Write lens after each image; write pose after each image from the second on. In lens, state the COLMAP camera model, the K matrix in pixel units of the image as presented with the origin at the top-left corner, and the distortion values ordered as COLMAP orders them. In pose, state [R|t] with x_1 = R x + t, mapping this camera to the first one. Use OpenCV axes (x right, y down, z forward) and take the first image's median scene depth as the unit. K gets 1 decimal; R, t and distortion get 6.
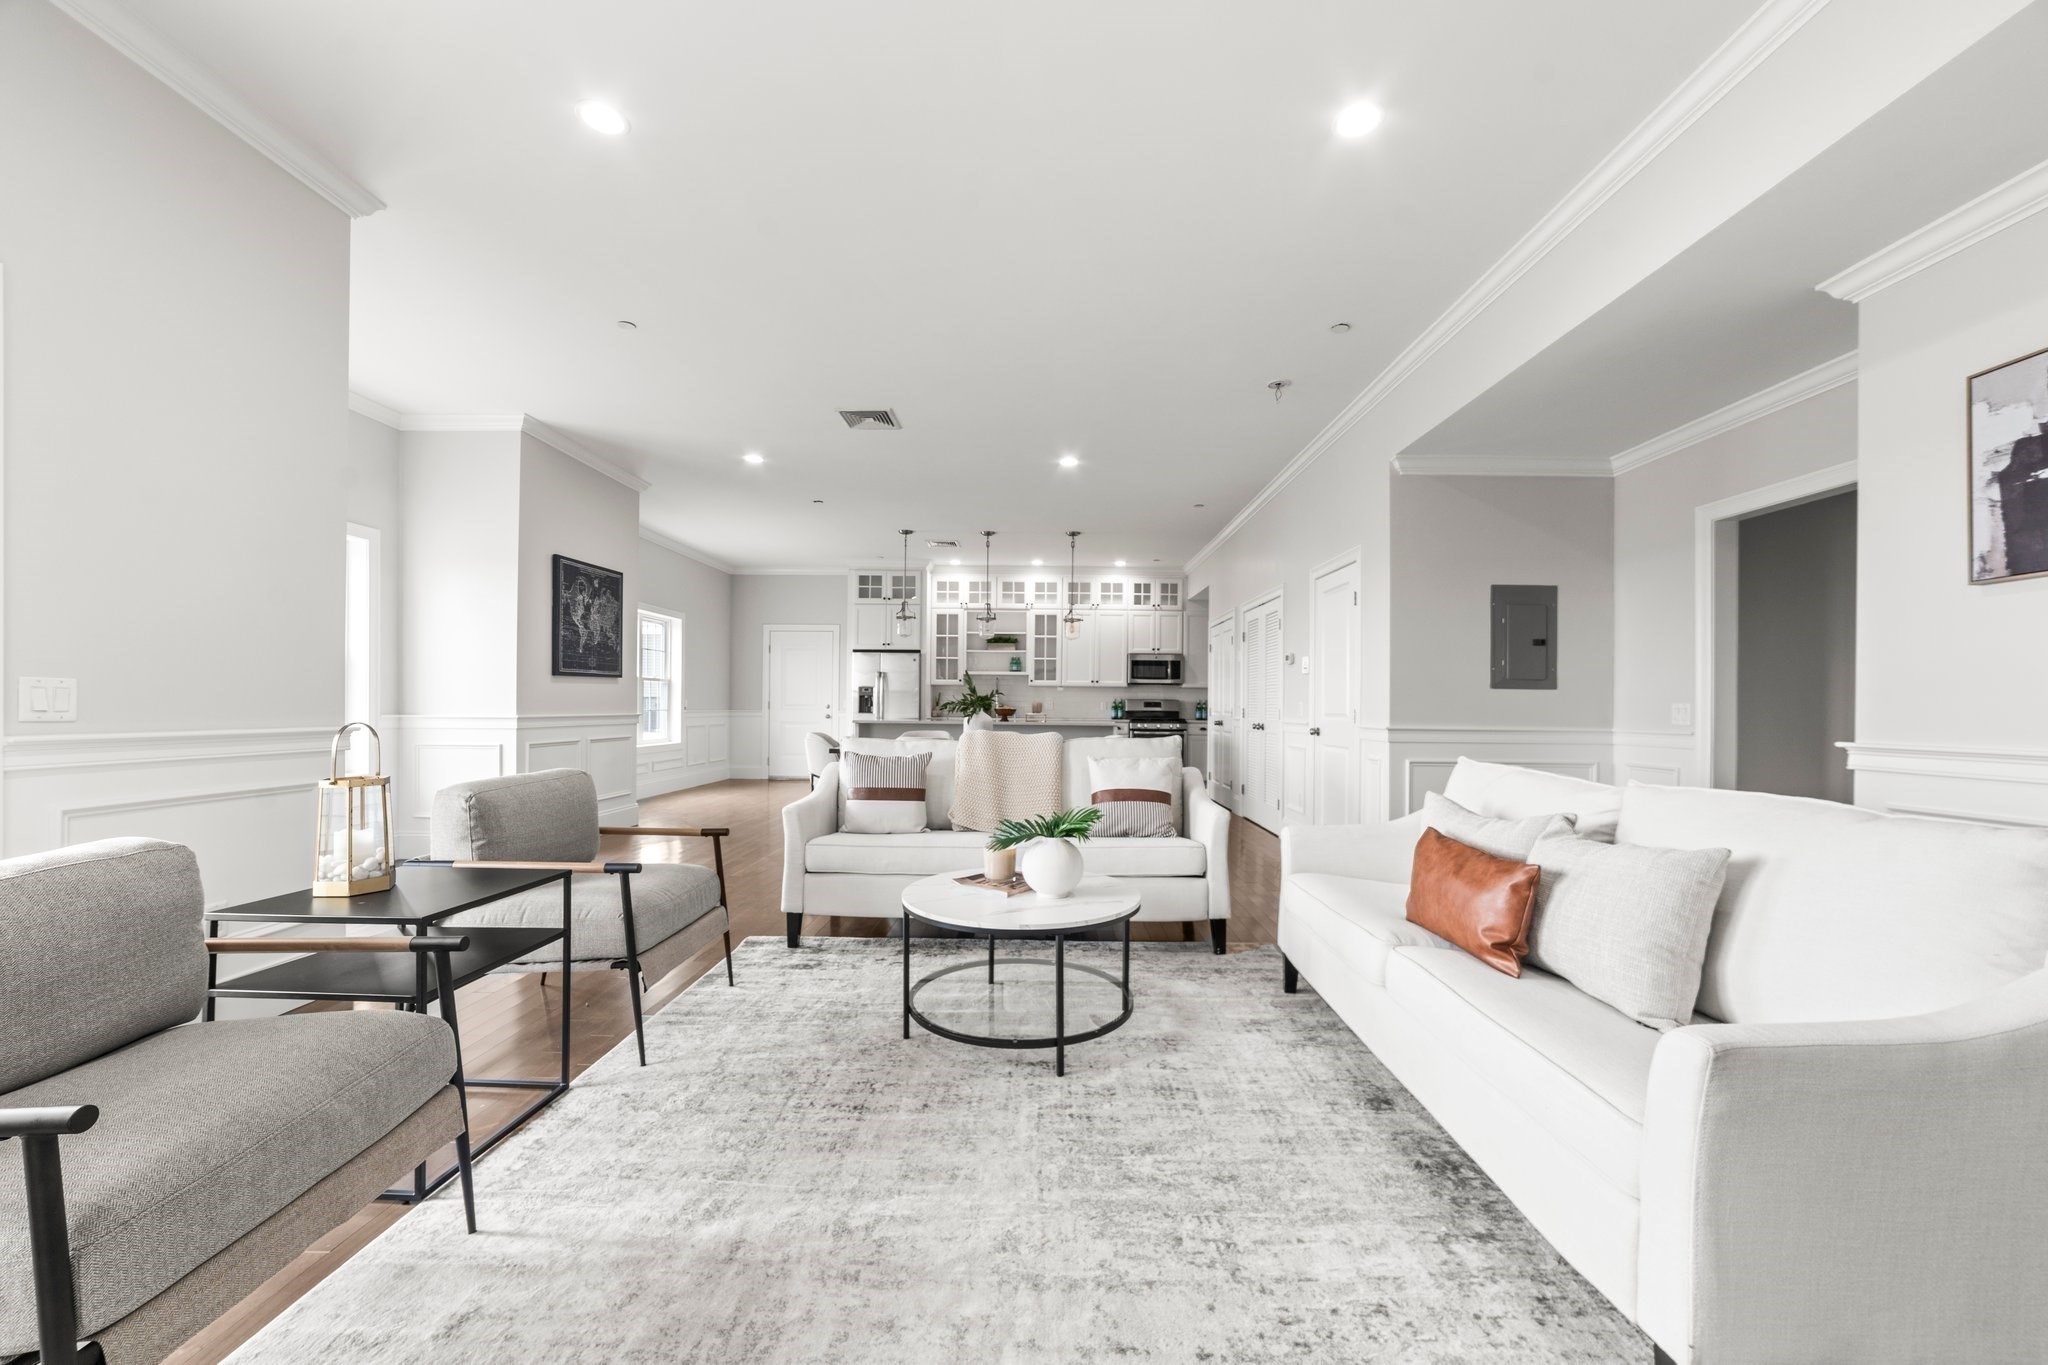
lens RADIAL K [[790.6, 0, 1025.4], [0, 790.6, 703.3], [0, 0, 1]] dist [-0.020661, 0.007890]
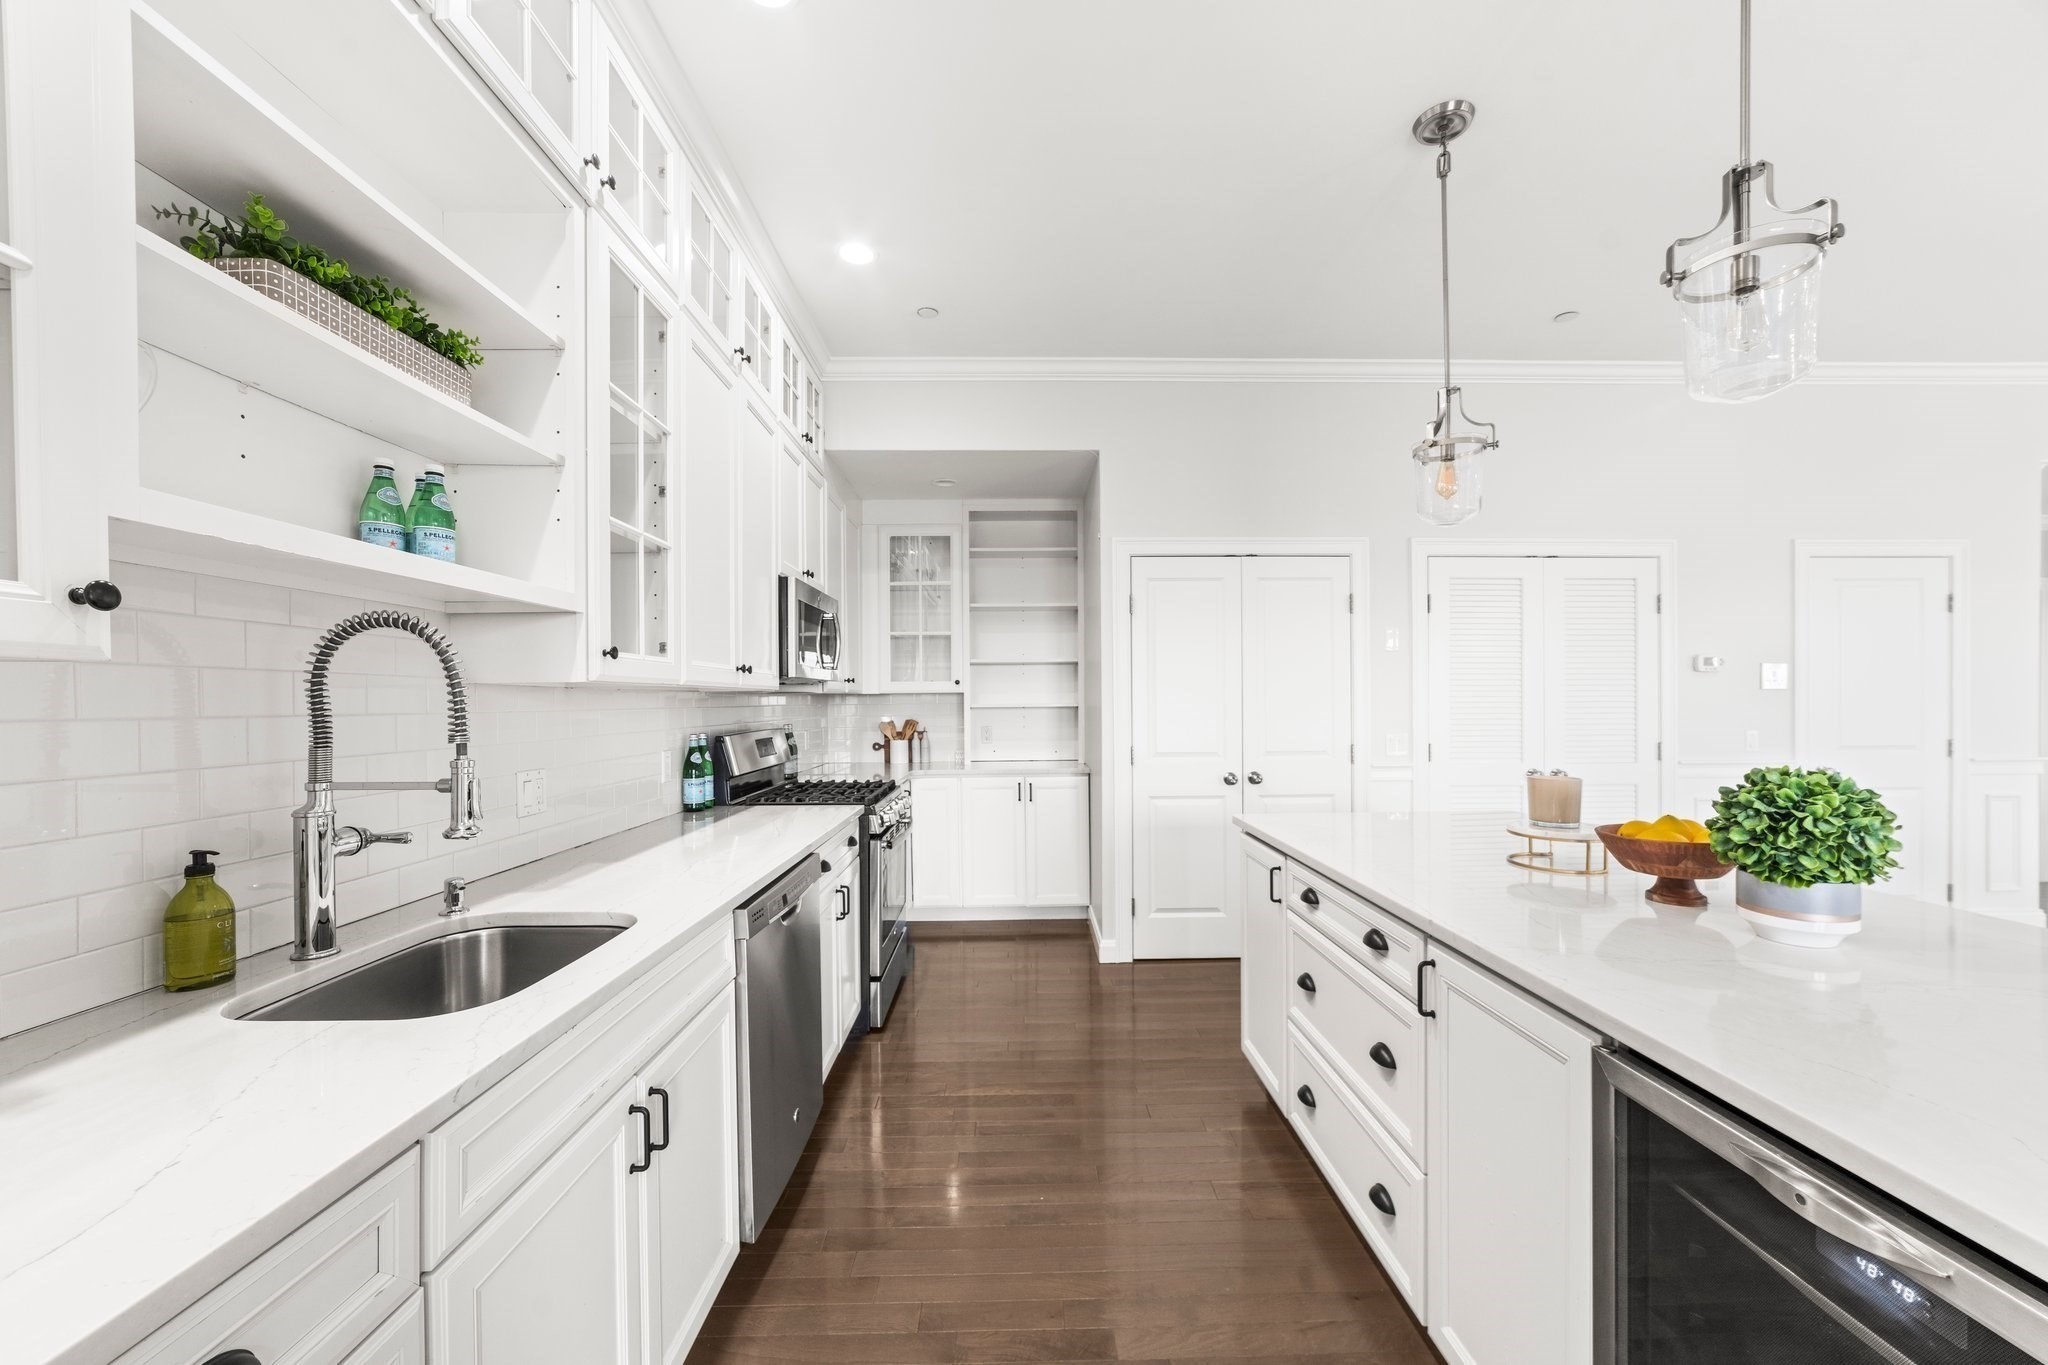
lens RADIAL K [[790.6, 0, 1032.4], [0, 790.6, 700.9], [0, 0, 1]] dist [-0.020661, 0.007890]
pose [[-0.047100, -0.010164, 0.998838, -0.162637], [0.002731, 0.999943, 0.010304, -0.020834], [-0.998886, 0.003213, -0.047070, 0.955624]]
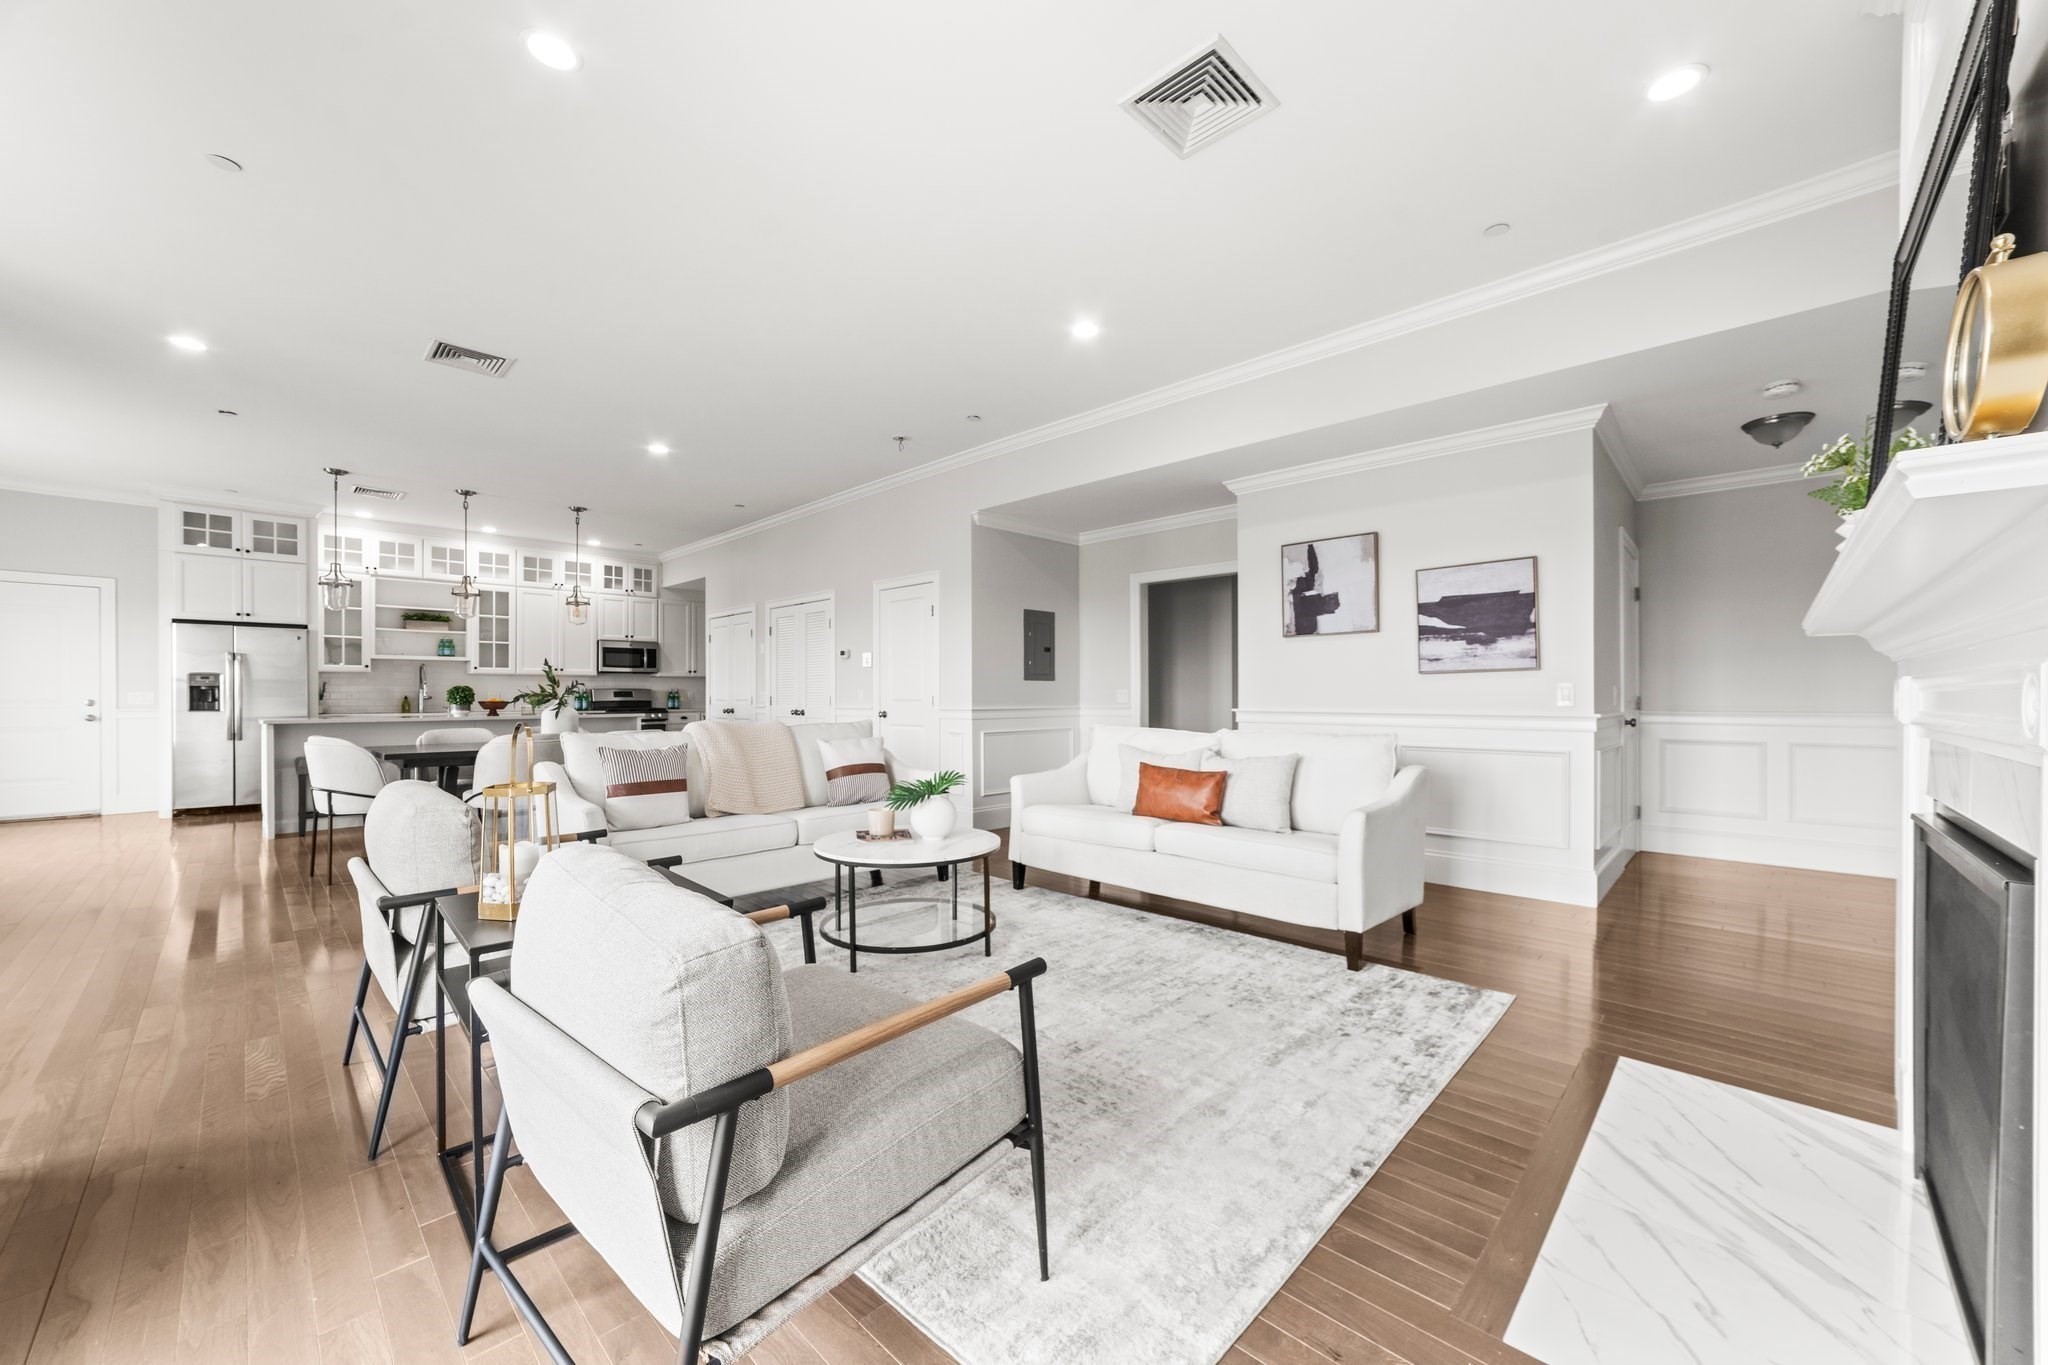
lens RADIAL K [[790.6, 0, 1032.6], [0, 790.6, 689.4], [0, 0, 1]] dist [-0.020661, 0.007890]
pose [[0.682532, -0.006506, 0.730827, -0.204779], [0.007798, 0.999968, 0.001618, -0.002087], [-0.730814, 0.004594, 0.682561, -0.006436]]
